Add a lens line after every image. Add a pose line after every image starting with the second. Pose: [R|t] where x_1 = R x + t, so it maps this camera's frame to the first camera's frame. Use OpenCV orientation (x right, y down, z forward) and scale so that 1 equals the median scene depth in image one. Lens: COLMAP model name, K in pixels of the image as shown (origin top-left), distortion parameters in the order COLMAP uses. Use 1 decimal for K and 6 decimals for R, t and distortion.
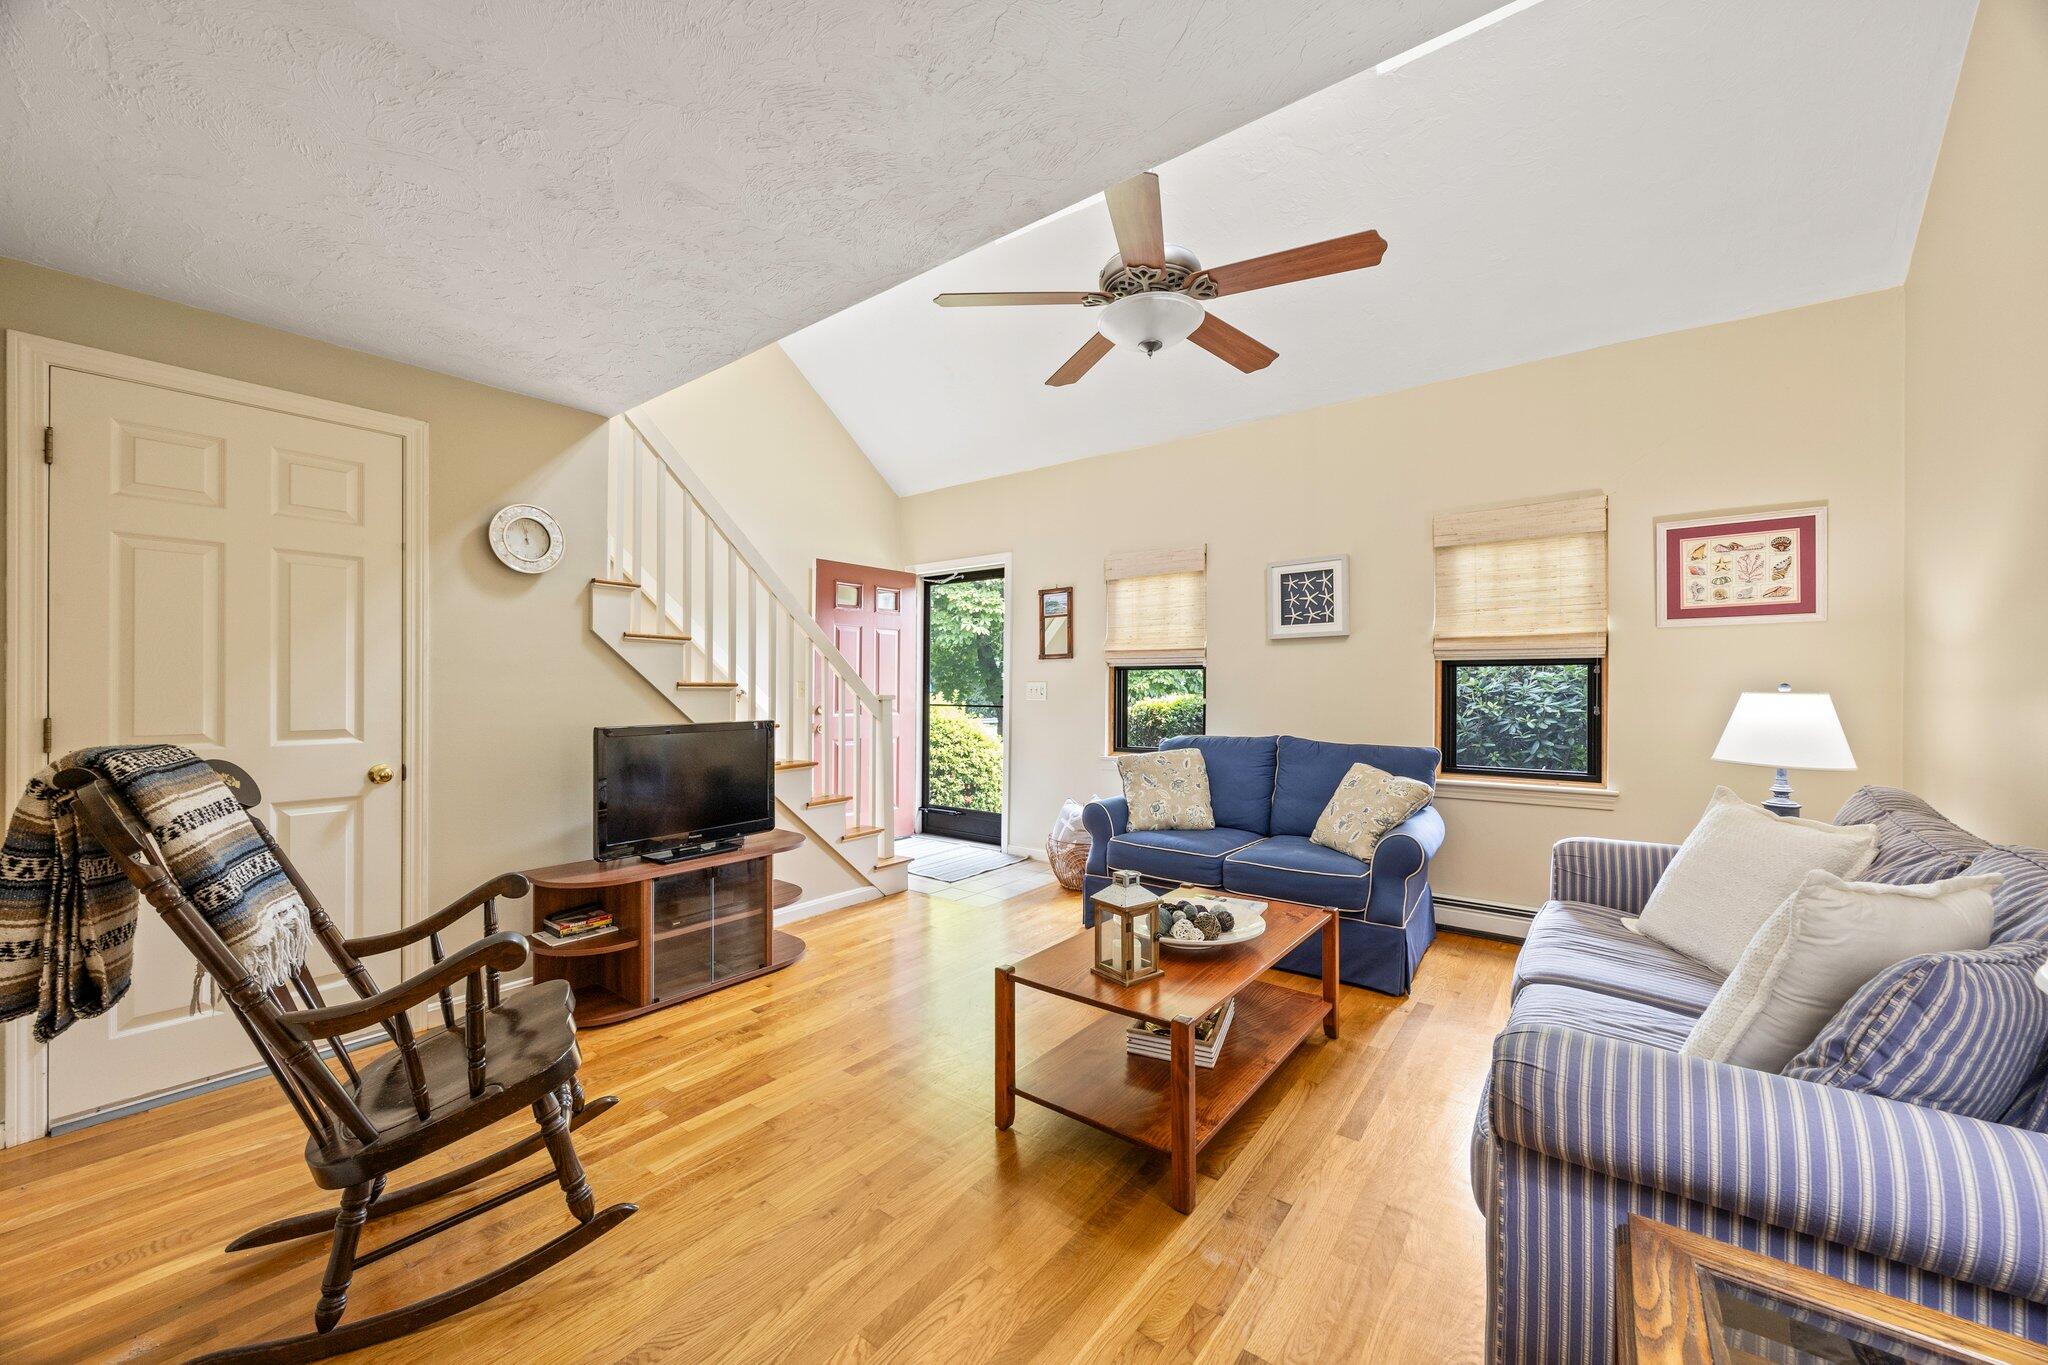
lens RADIAL K [[771.5, 0, 1005.8], [0, 771.5, 687.9], [0, 0, 1]] dist [-0.007233, 0.000999]
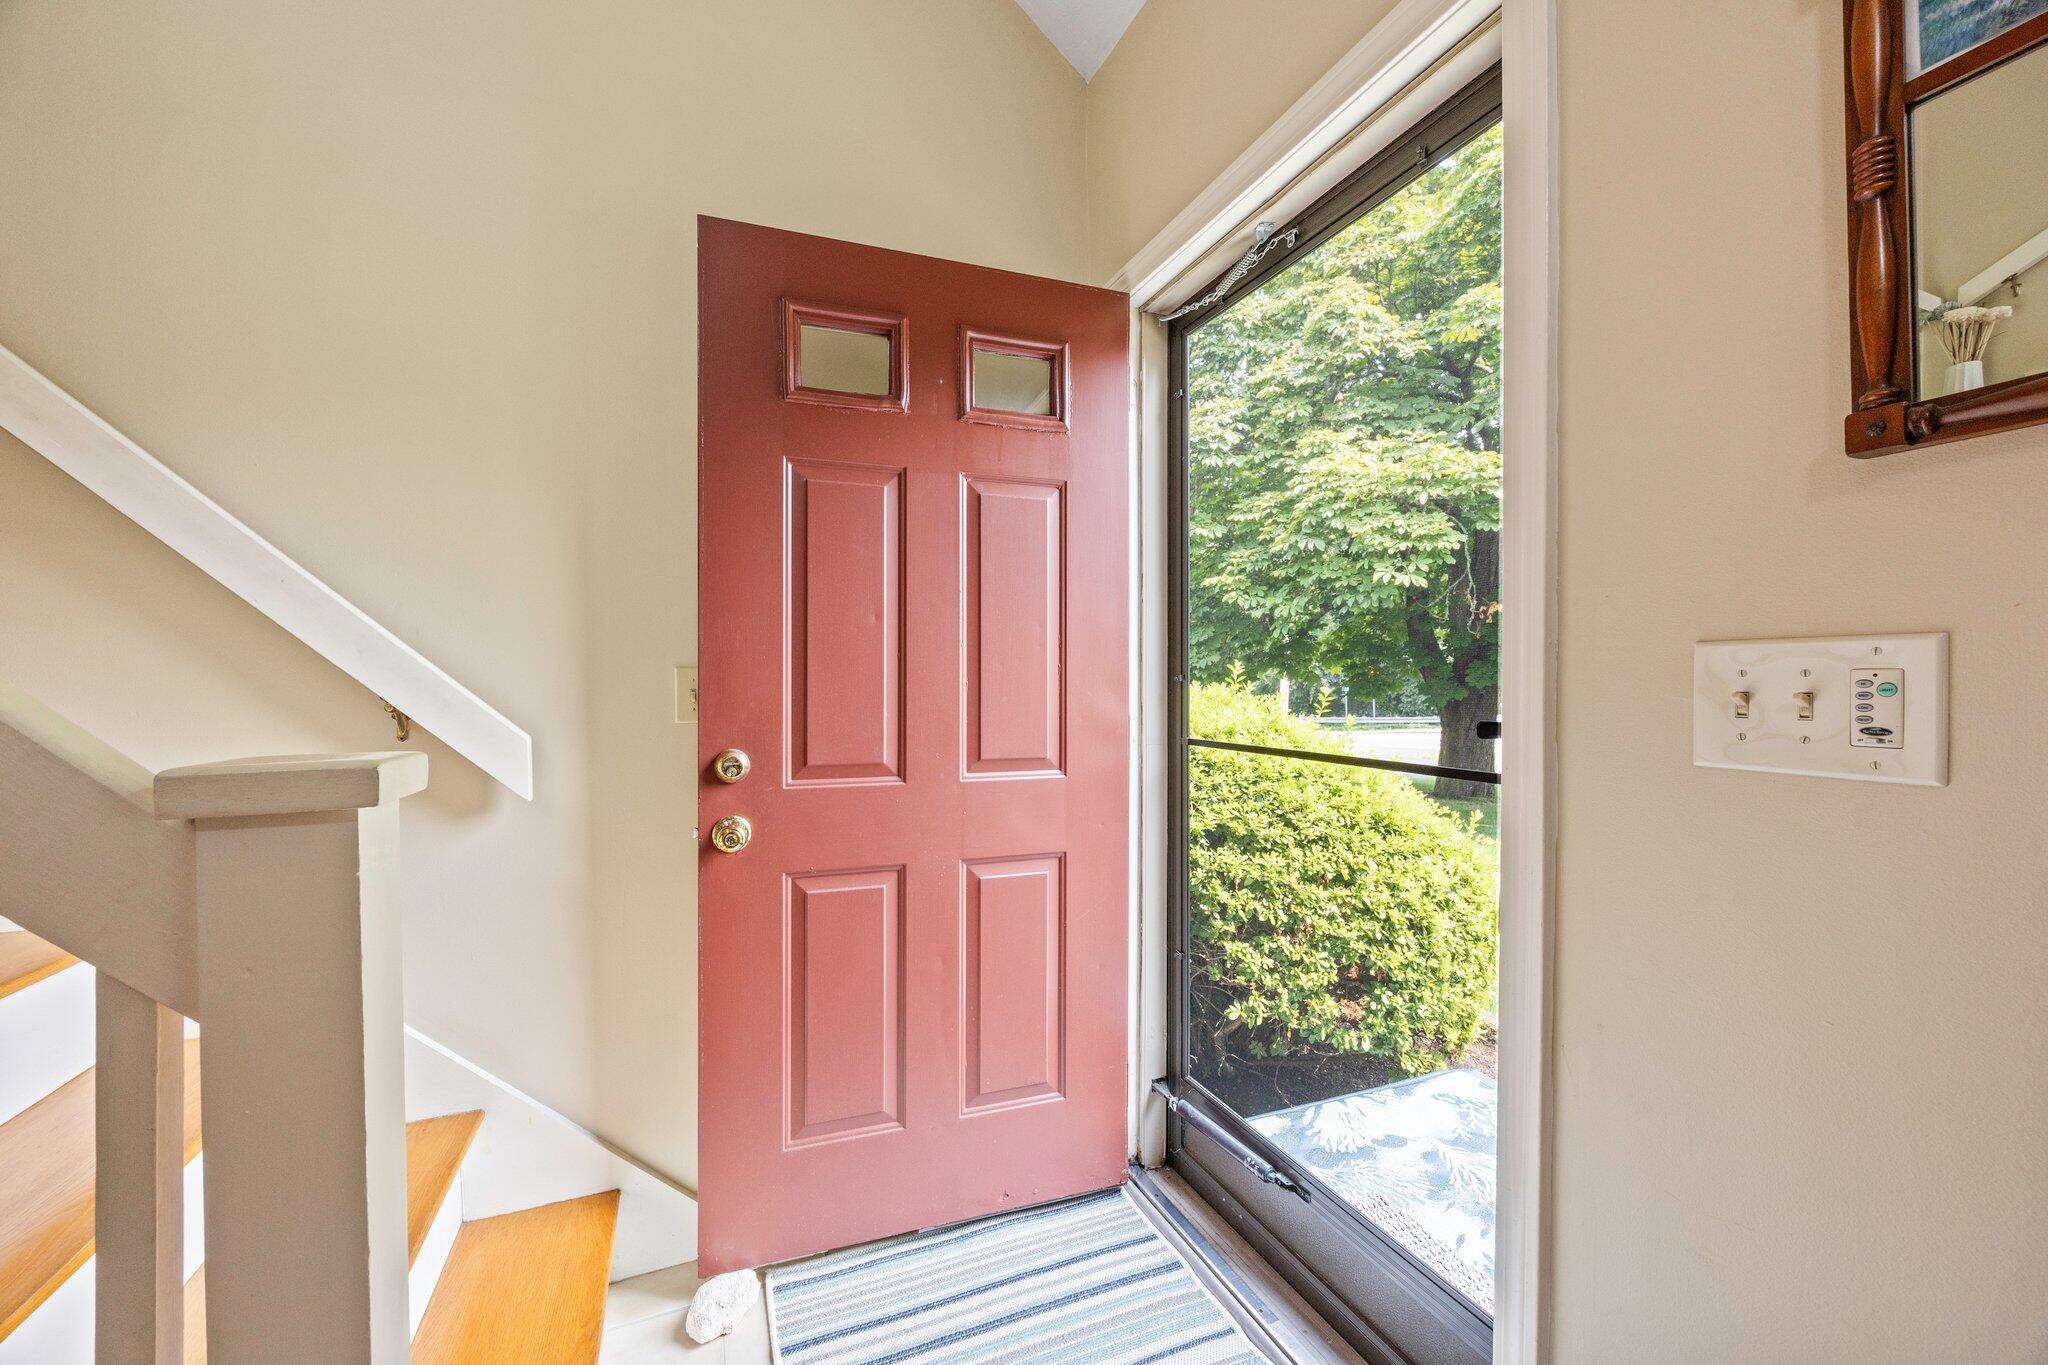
lens RADIAL K [[771.5, 0, 1007.9], [0, 771.5, 684.1], [0, 0, 1]] dist [-0.007233, 0.000999]
pose [[0.866044, -0.005721, -0.499935, -0.009526], [0.007631, 0.999969, 0.001776, -0.000810], [0.499910, -0.005353, 0.866061, 0.631194]]
